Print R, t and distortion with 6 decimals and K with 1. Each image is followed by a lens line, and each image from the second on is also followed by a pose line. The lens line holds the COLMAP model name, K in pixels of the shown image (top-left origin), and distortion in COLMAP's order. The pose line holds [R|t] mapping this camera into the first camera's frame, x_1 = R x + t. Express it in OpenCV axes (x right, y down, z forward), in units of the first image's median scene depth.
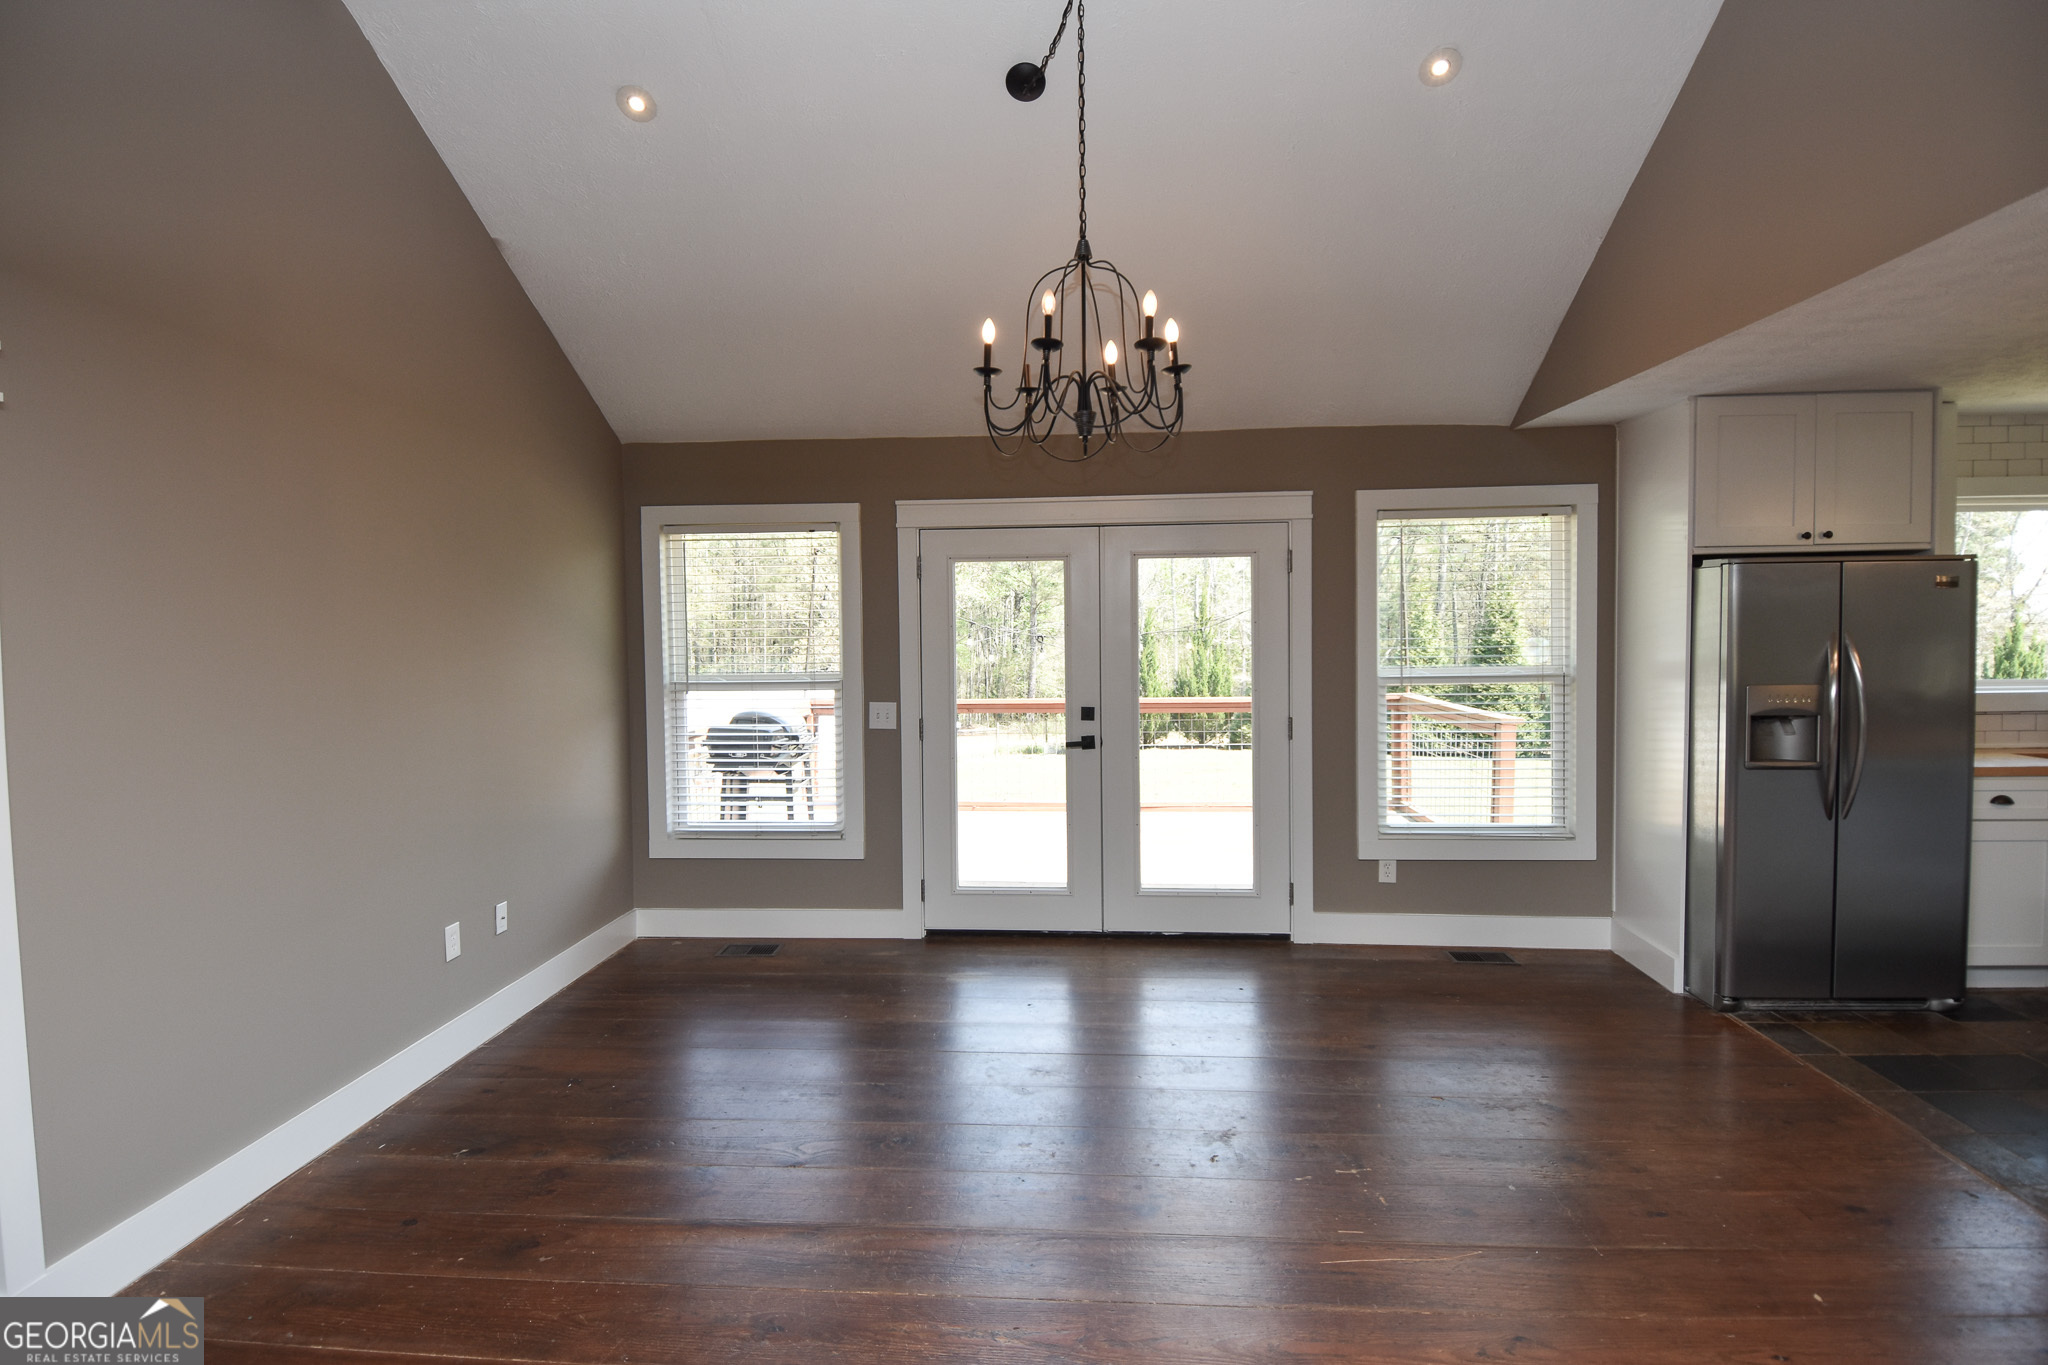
lens RADIAL K [[1063.6, 0, 1027.9], [0, 1063.6, 661.3], [0, 0, 1]] dist [0.050209, -0.057588]
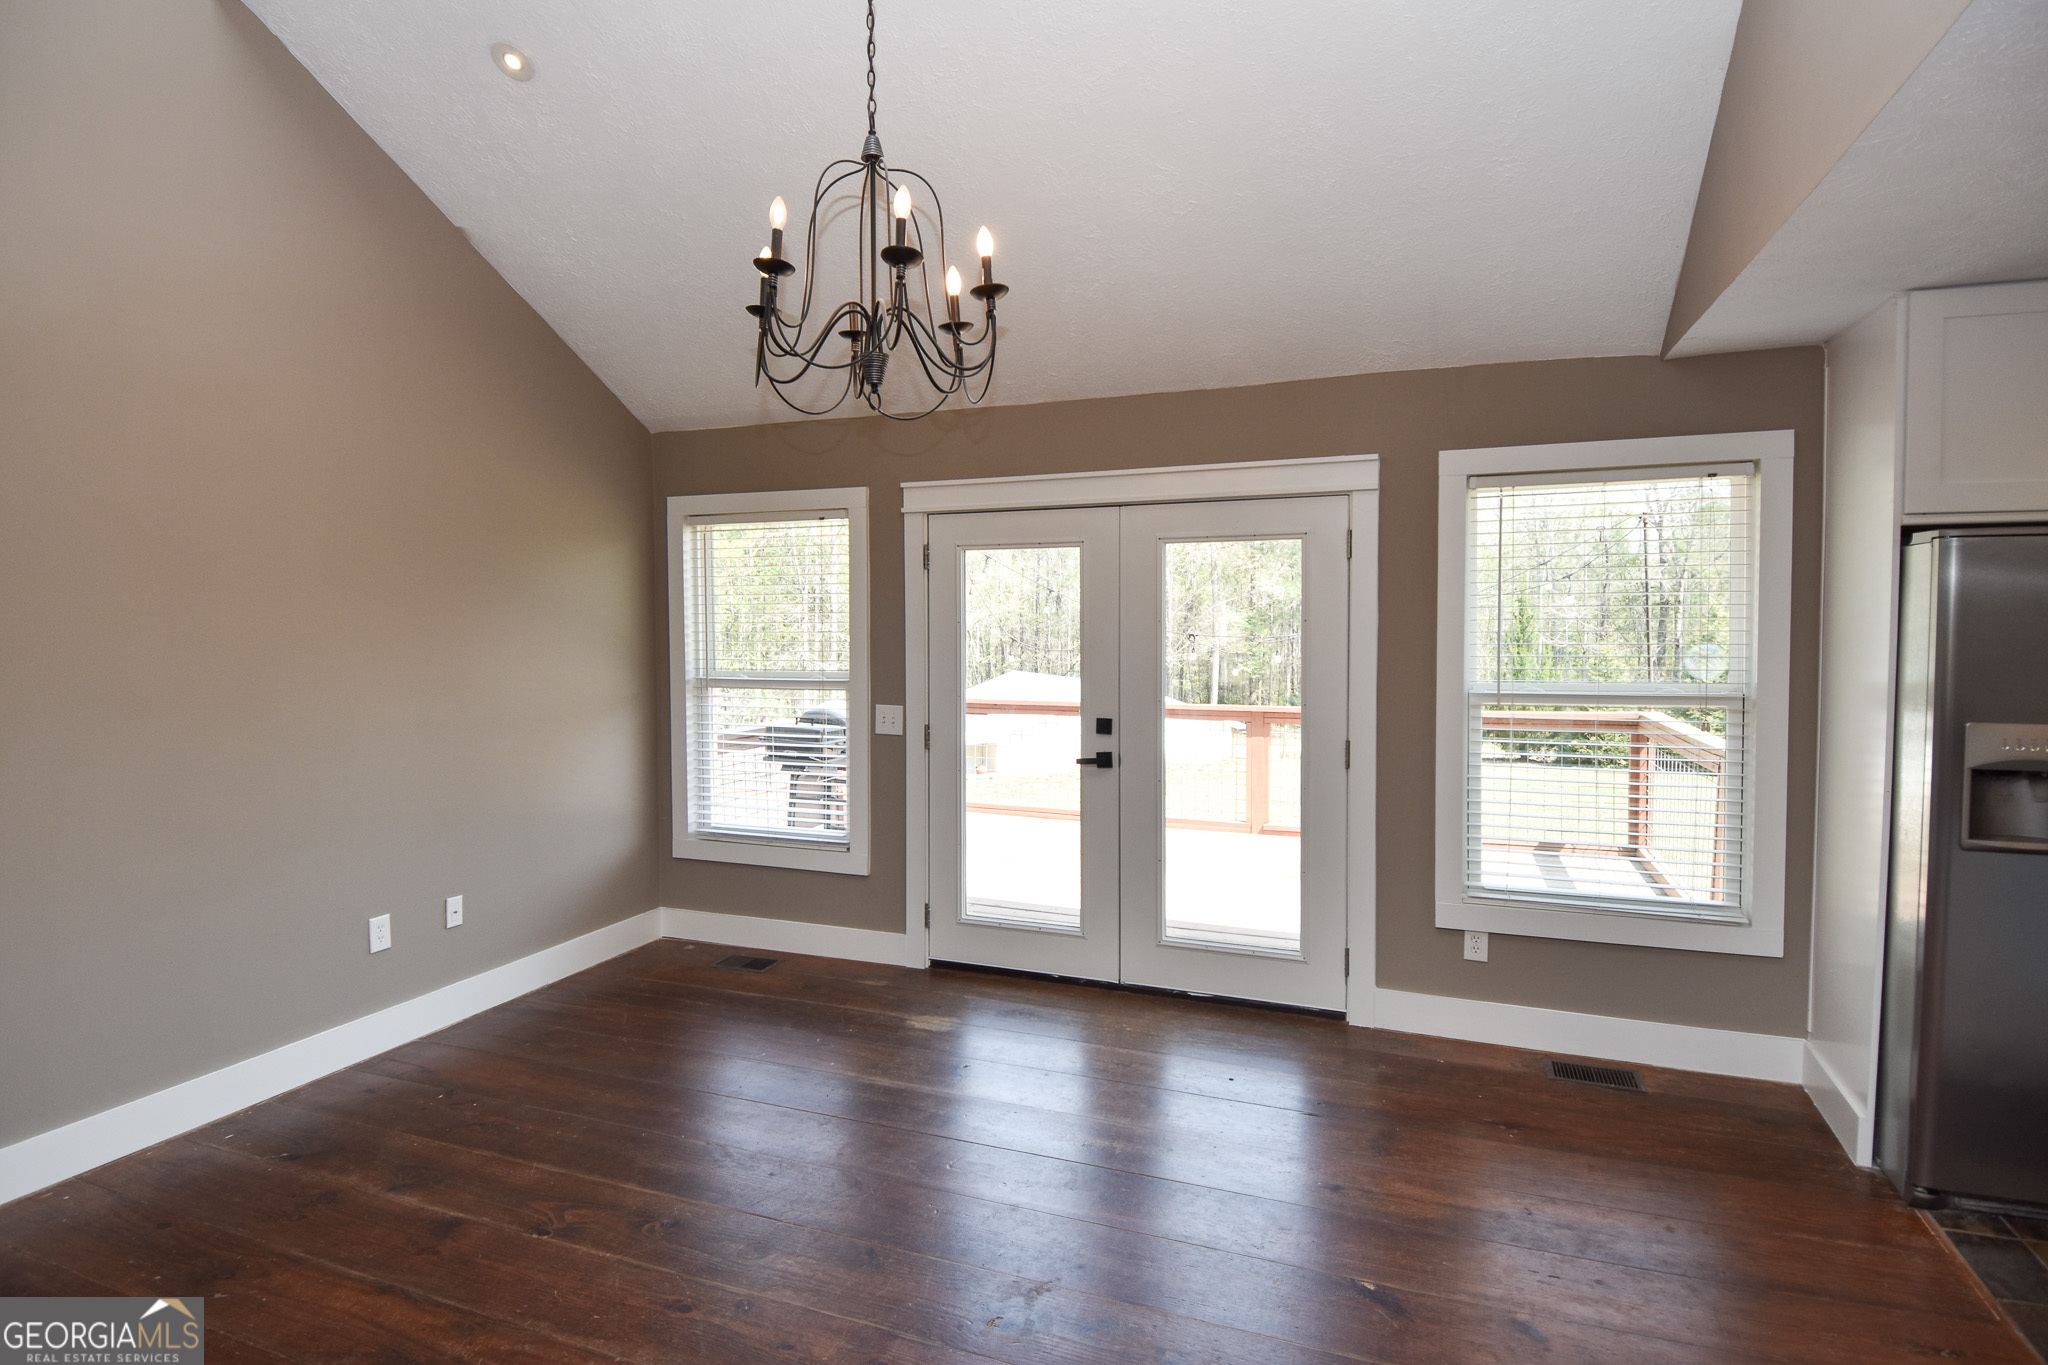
lens RADIAL K [[1063.6, 0, 1027.9], [0, 1063.6, 661.3], [0, 0, 1]] dist [0.050209, -0.057588]
pose [[0.956127, 0.019277, -0.292318, 0.248435], [-0.018328, 0.999814, 0.005983, -0.006903], [0.292379, -0.000363, 0.956303, 0.167414]]
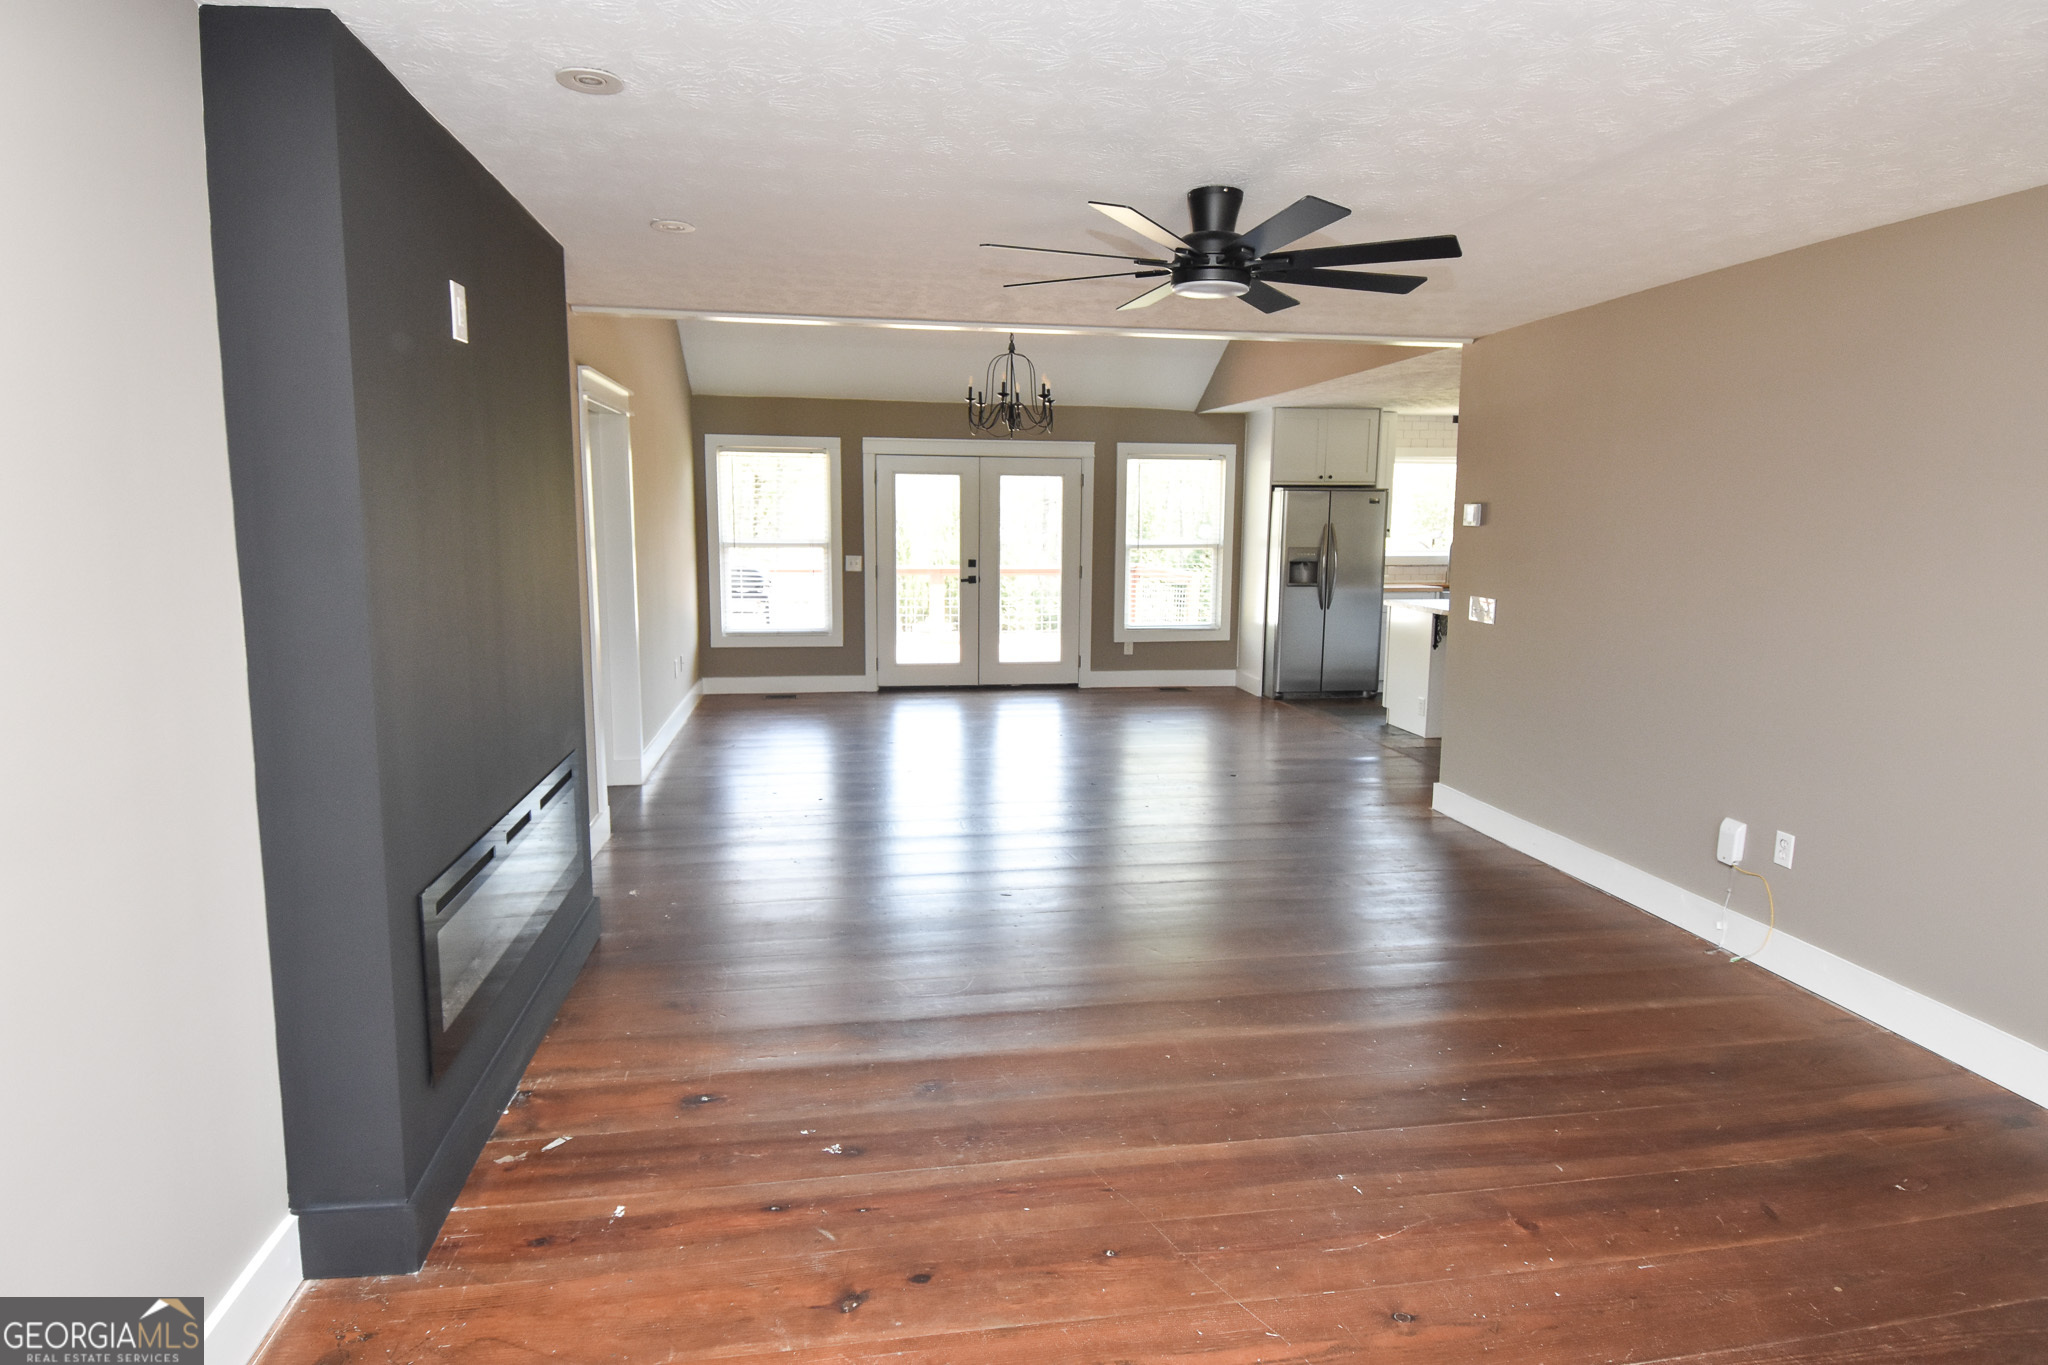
lens RADIAL K [[1063.6, 0, 1027.9], [0, 1063.6, 661.3], [0, 0, 1]] dist [0.050209, -0.057588]
pose [[0.970352, -0.012314, 0.241382, -0.287400], [-0.011862, 0.995072, 0.098447, 0.036193], [-0.241405, -0.098392, 0.965424, -0.764207]]
